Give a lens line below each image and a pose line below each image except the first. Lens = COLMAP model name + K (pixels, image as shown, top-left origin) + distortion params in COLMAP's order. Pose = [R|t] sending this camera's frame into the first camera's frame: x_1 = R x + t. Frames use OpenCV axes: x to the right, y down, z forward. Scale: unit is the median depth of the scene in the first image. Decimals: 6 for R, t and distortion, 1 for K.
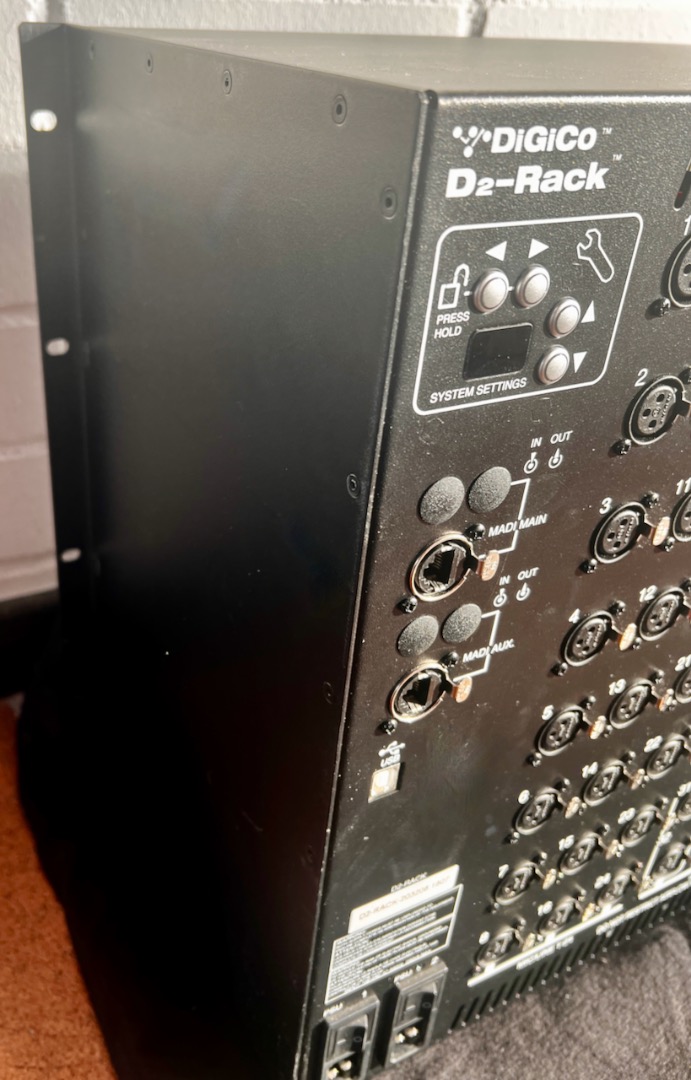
lens RADIAL K [[876.2, 0, 345.9], [0, 876.2, 539.4], [0, 0, 1]] dist [0.009877, 0.000982]
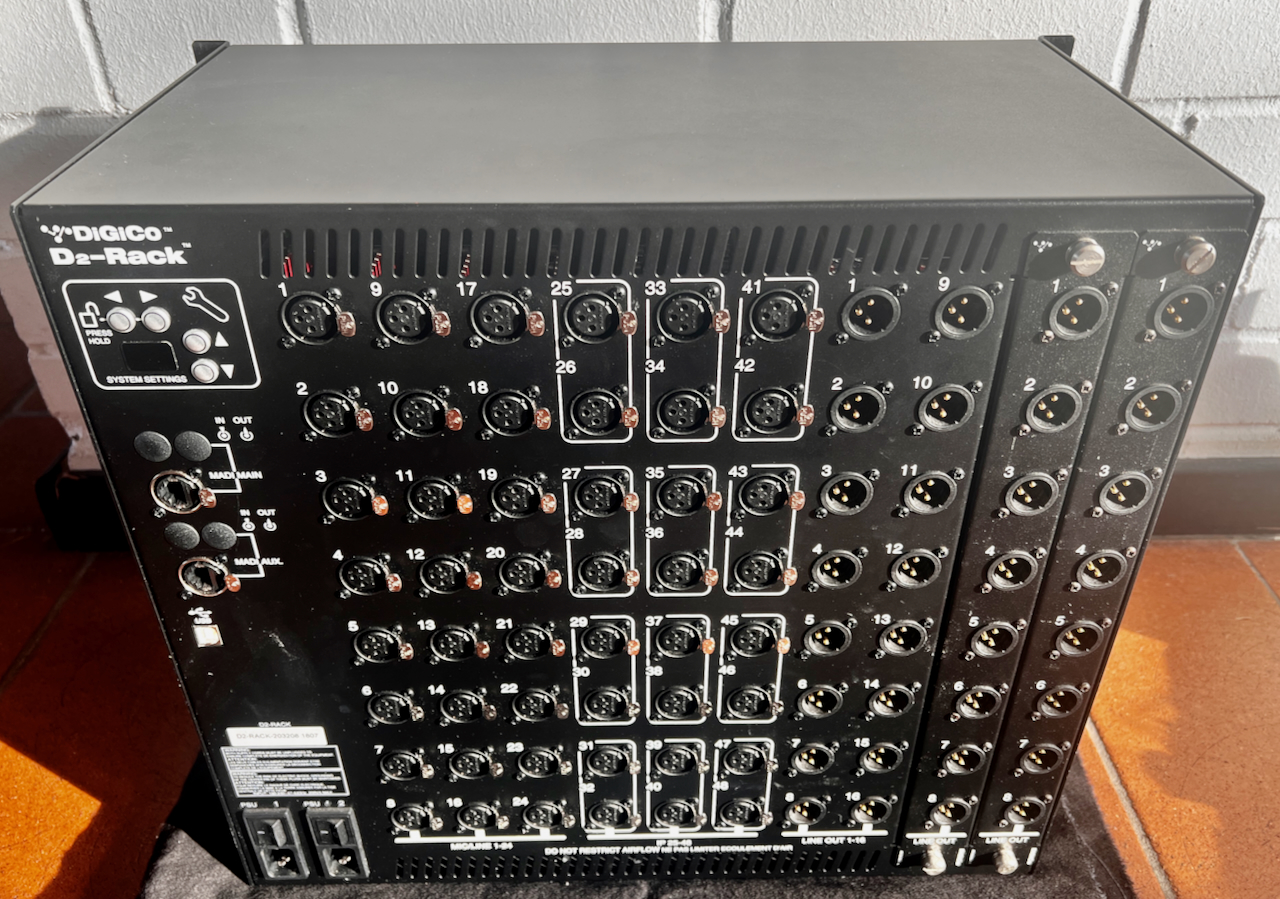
lens RADIAL K [[1040.6, 0, 639.0], [0, 1040.6, 449.8], [0, 0, 1]] dist [0.006377, 0.011342]
pose [[0.888313, 0.227532, -0.398910, 1.696073], [-0.199344, 0.973577, 0.111402, -0.438968], [0.413717, -0.019440, 0.910198, -0.249935]]
